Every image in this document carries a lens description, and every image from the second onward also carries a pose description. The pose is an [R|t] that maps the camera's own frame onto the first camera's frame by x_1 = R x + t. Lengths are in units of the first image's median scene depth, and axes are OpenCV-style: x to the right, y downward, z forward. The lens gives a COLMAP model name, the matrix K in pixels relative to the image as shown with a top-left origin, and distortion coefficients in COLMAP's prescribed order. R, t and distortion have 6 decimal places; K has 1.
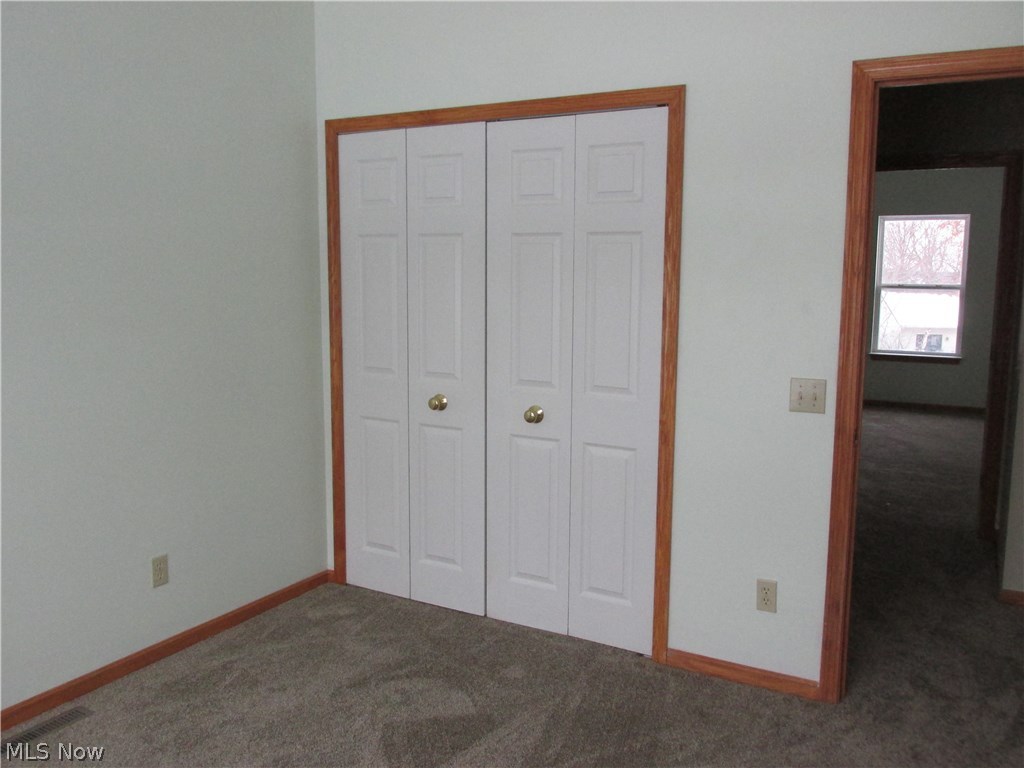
lens RADIAL K [[850.8, 0, 509.1], [0, 850.8, 382.6], [0, 0, 1]] dist [-0.031438, -0.022593]
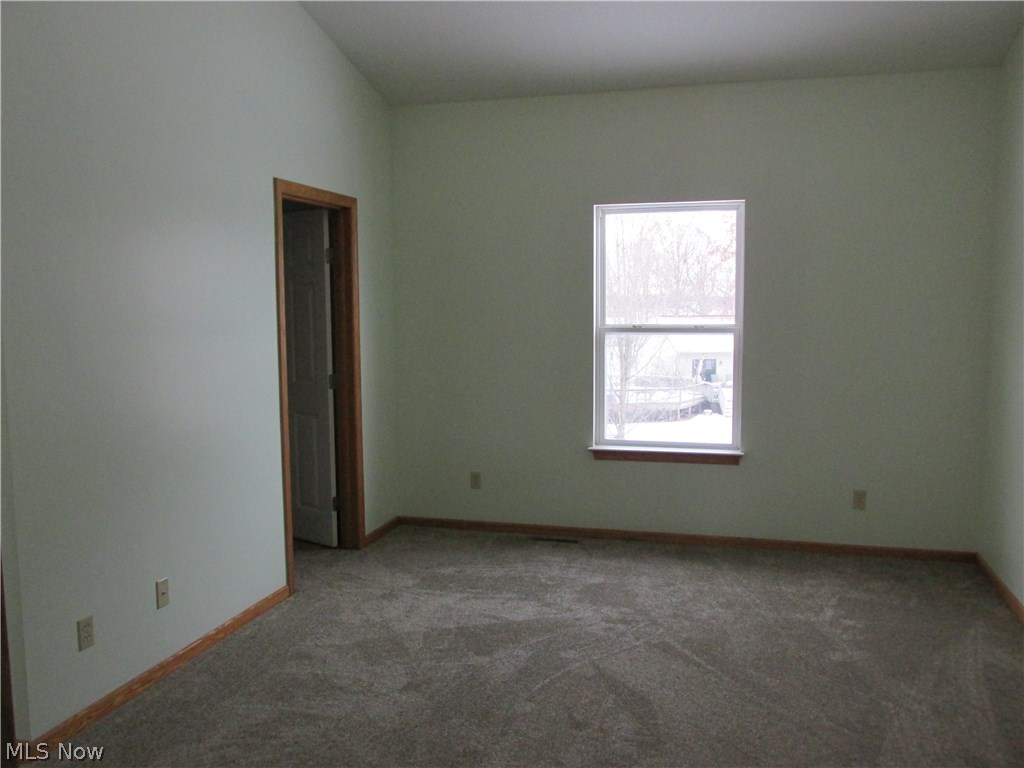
lens RADIAL K [[850.8, 0, 514.4], [0, 850.8, 386.0], [0, 0, 1]] dist [-0.031438, -0.022593]
pose [[0.970698, -0.039549, 0.237025, 0.226673], [0.046809, 0.998589, -0.025079, -0.059529], [-0.235699, 0.035439, 0.971180, 0.425984]]
